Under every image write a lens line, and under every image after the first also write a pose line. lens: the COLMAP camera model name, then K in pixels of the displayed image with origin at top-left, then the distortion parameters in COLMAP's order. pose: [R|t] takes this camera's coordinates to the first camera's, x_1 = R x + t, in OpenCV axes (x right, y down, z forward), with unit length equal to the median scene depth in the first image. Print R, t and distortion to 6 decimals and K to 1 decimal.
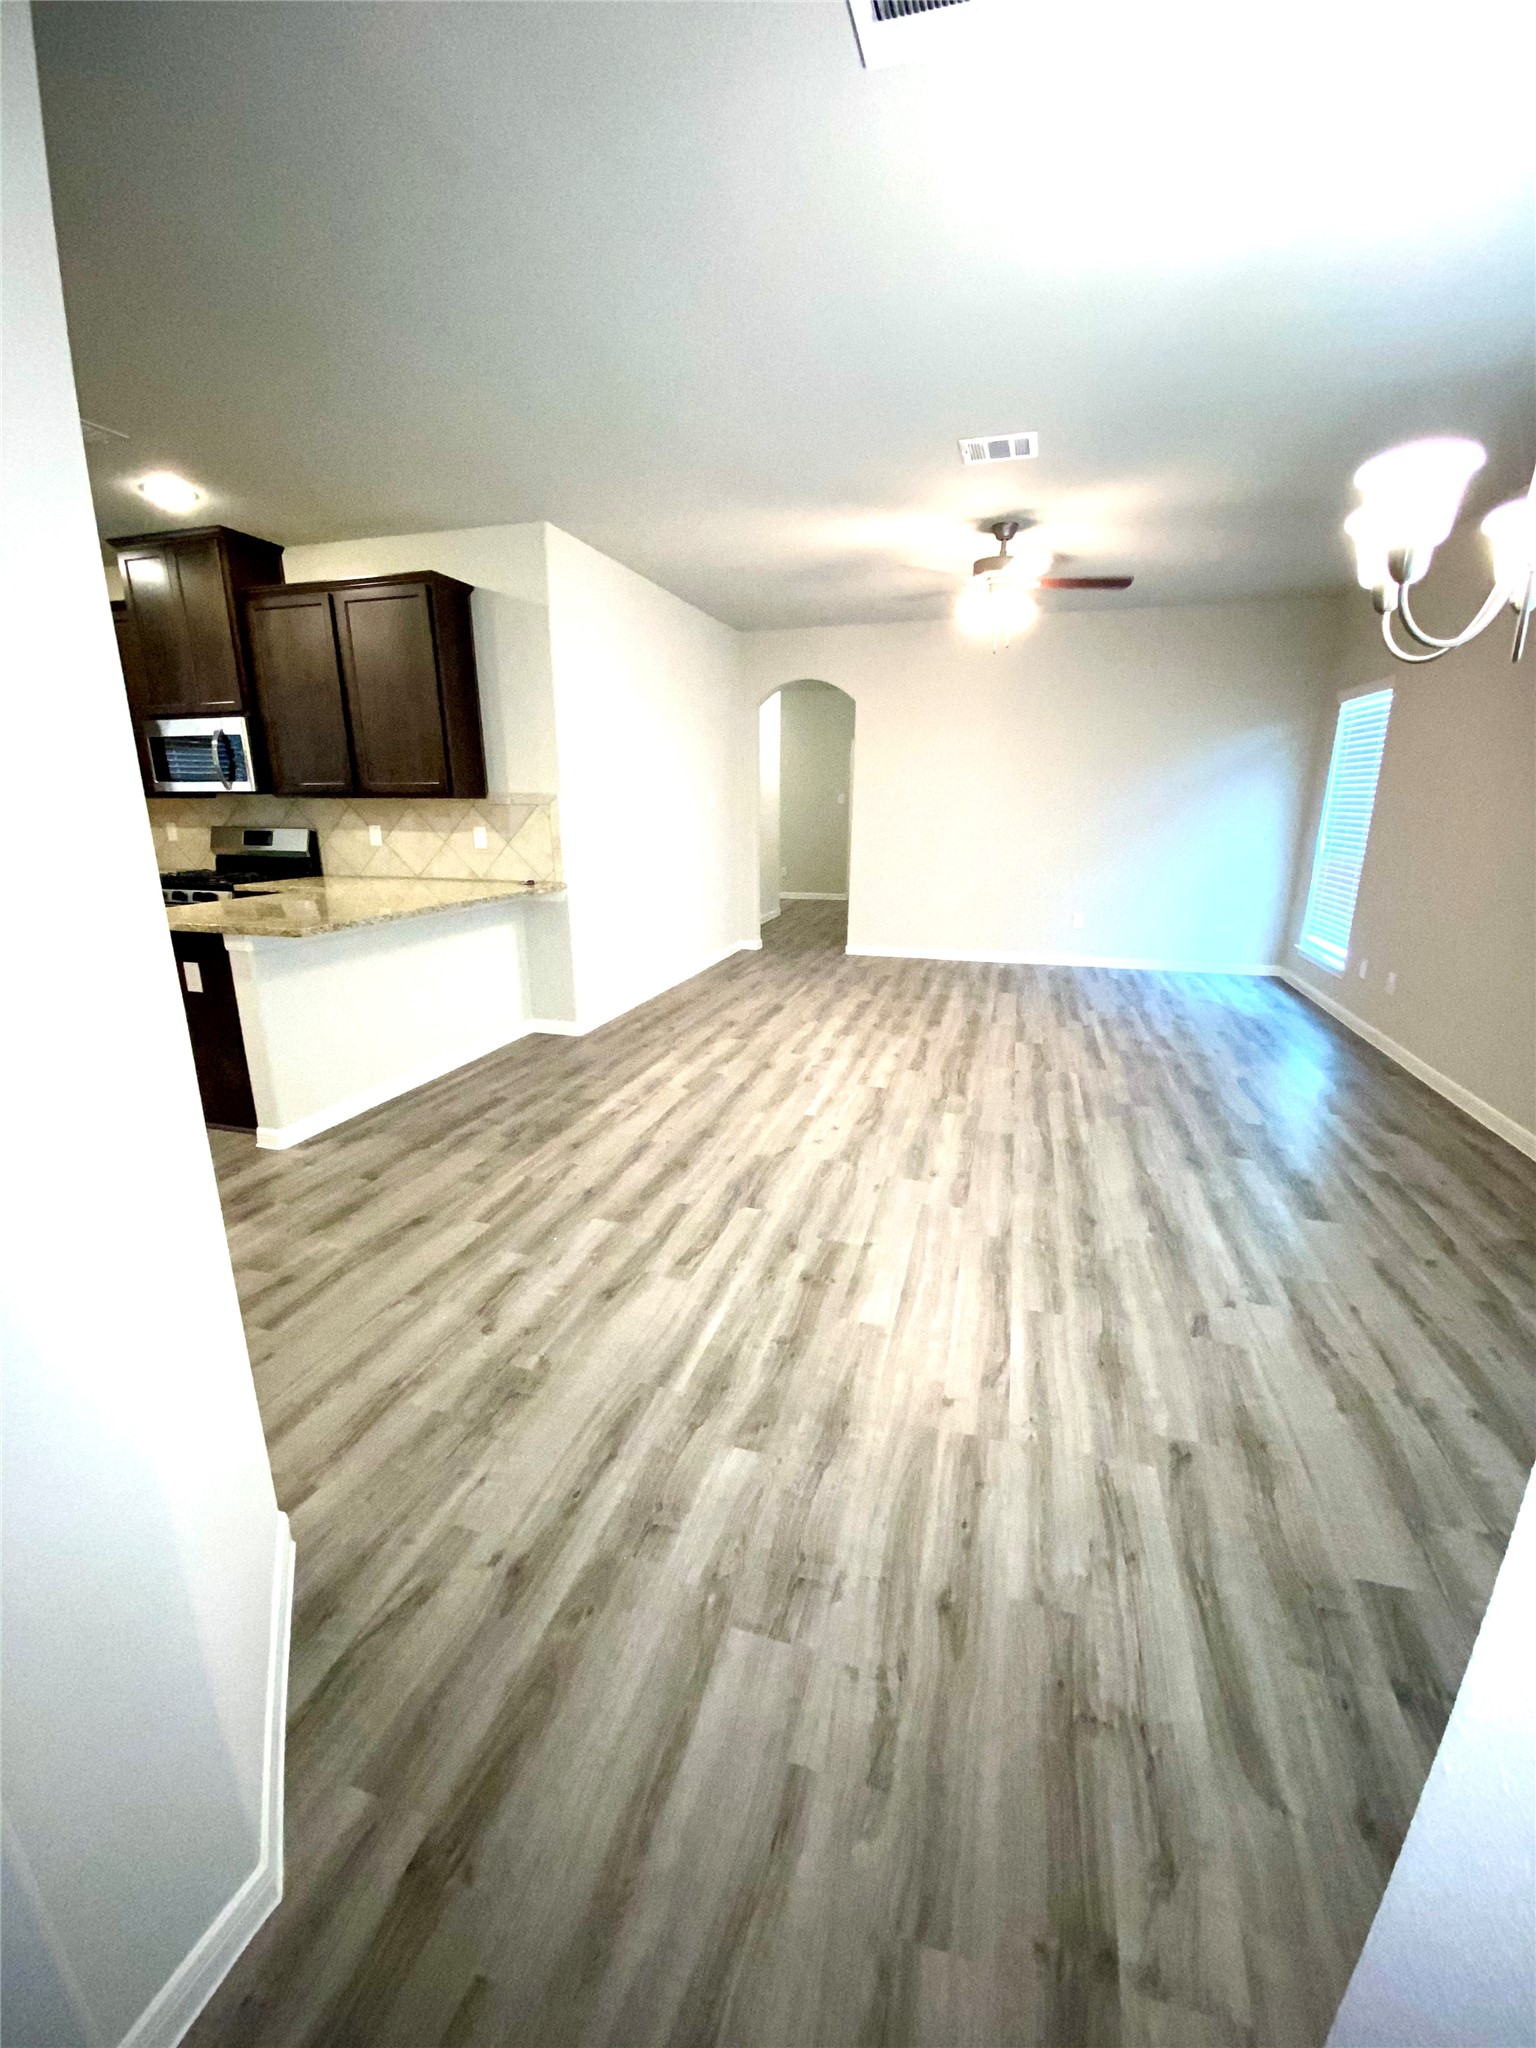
lens RADIAL K [[823.2, 0, 768.0], [0, 823.2, 1024.0], [0, 0, 1]] dist [0.009921, -0.015553]
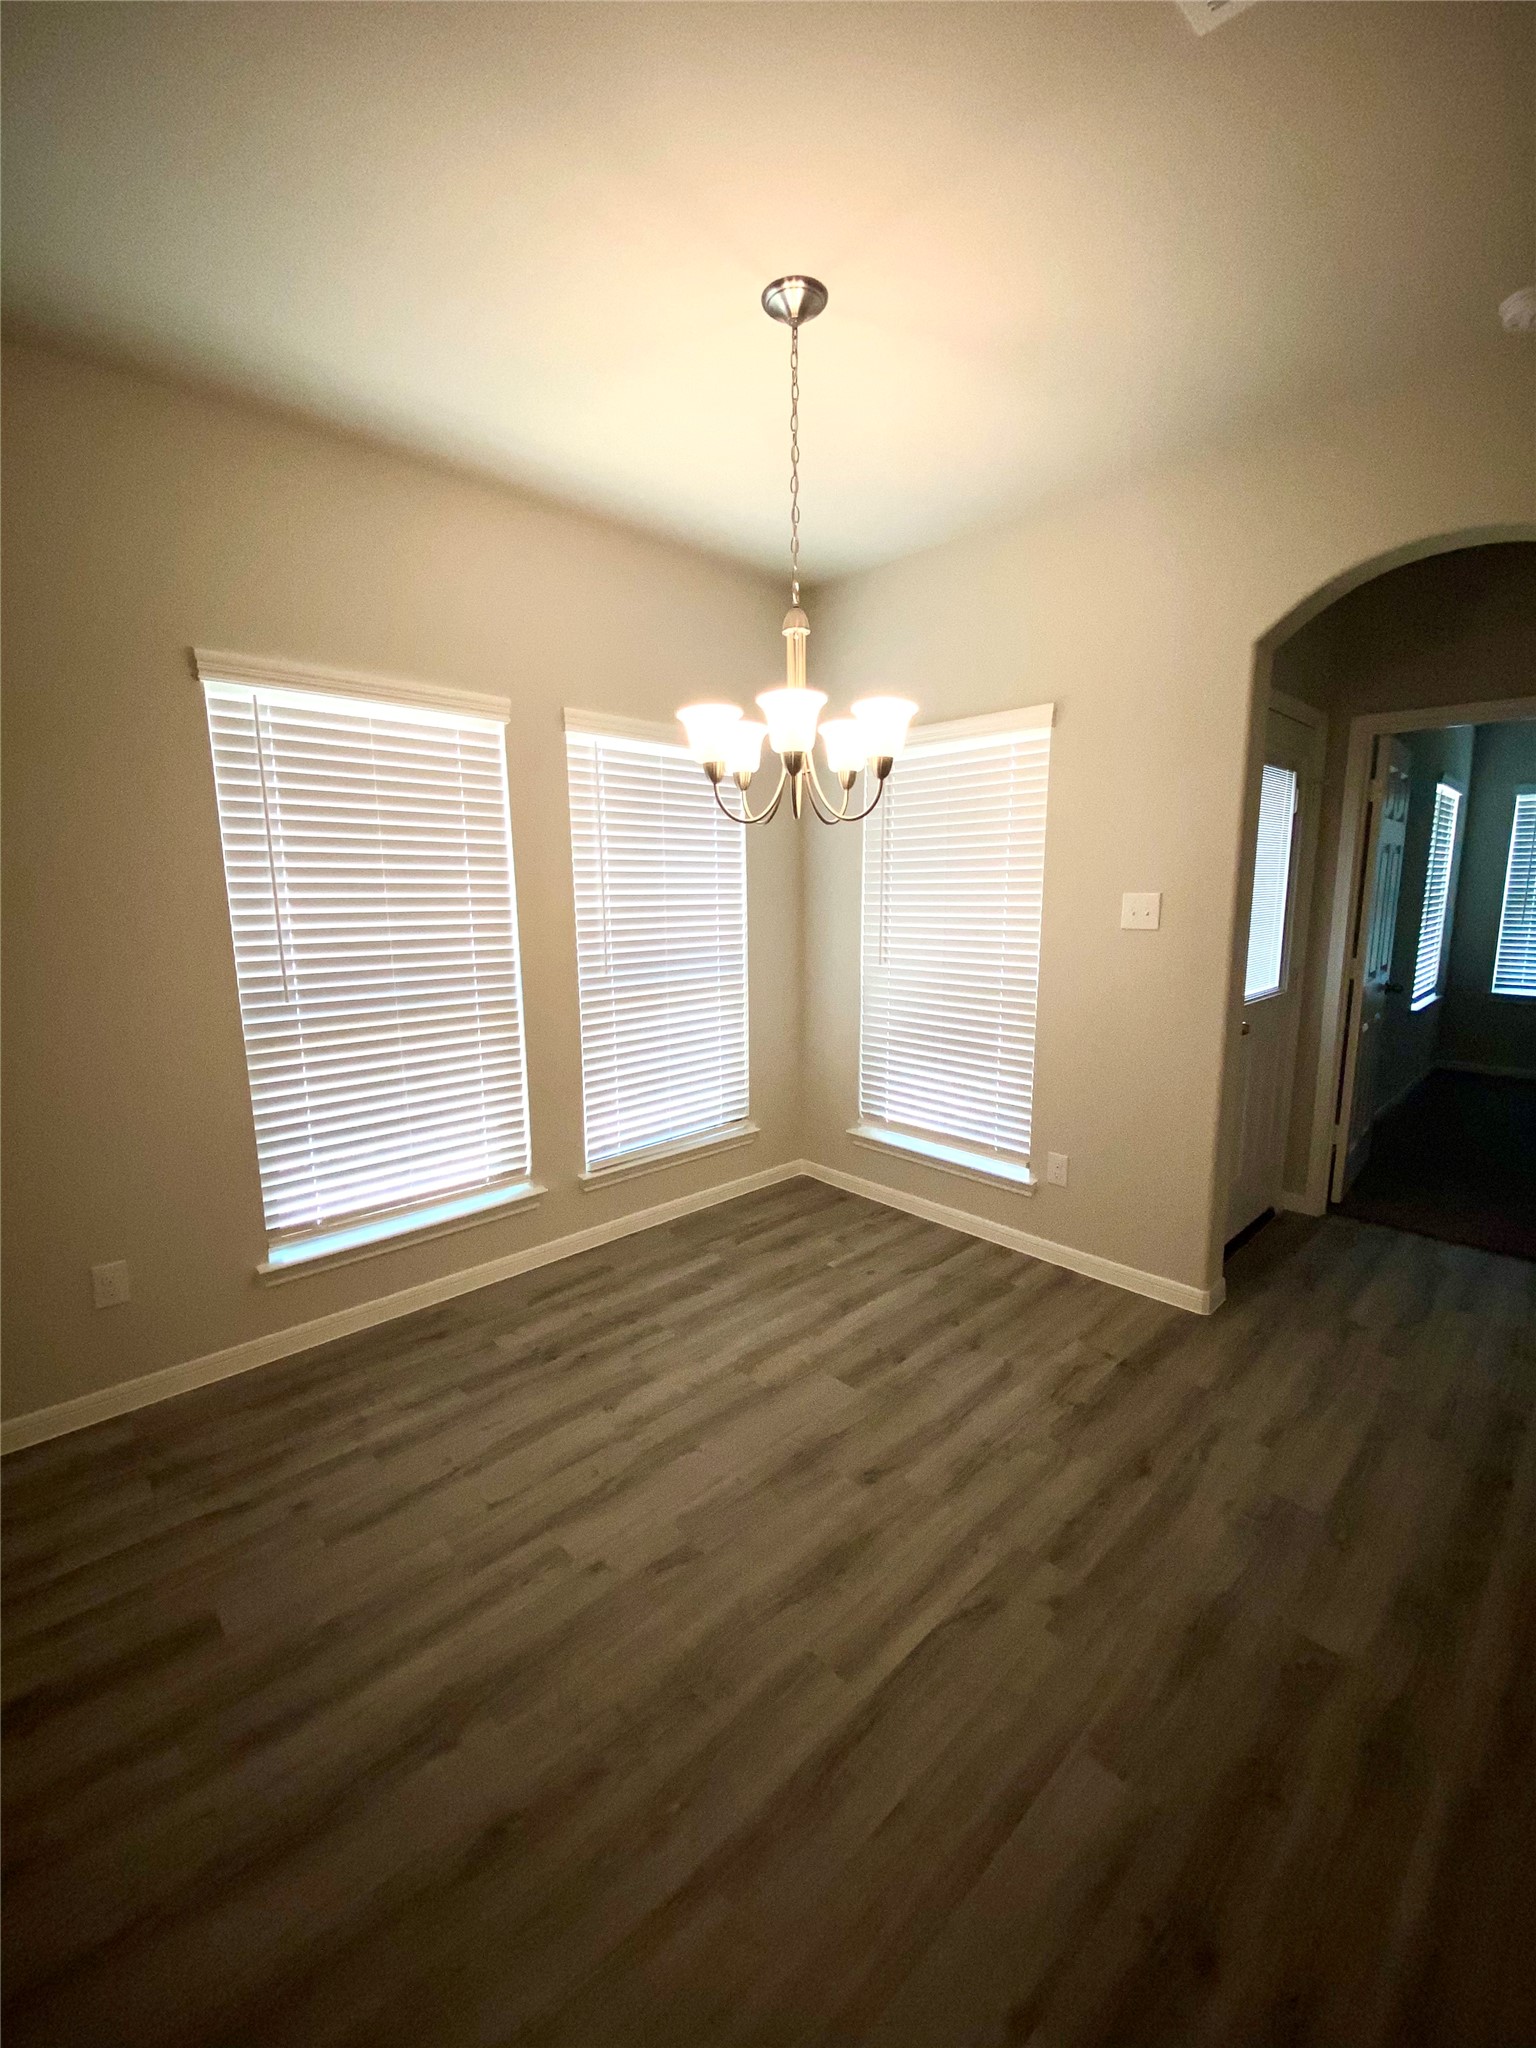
lens RADIAL K [[823.2, 0, 768.0], [0, 823.2, 1024.0], [0, 0, 1]] dist [0.009921, -0.015553]
pose [[-0.867076, -0.075777, 0.492379, 0.096963], [0.136661, 0.914267, 0.381365, -0.449921], [-0.479065, 0.397962, -0.782383, 1.520291]]
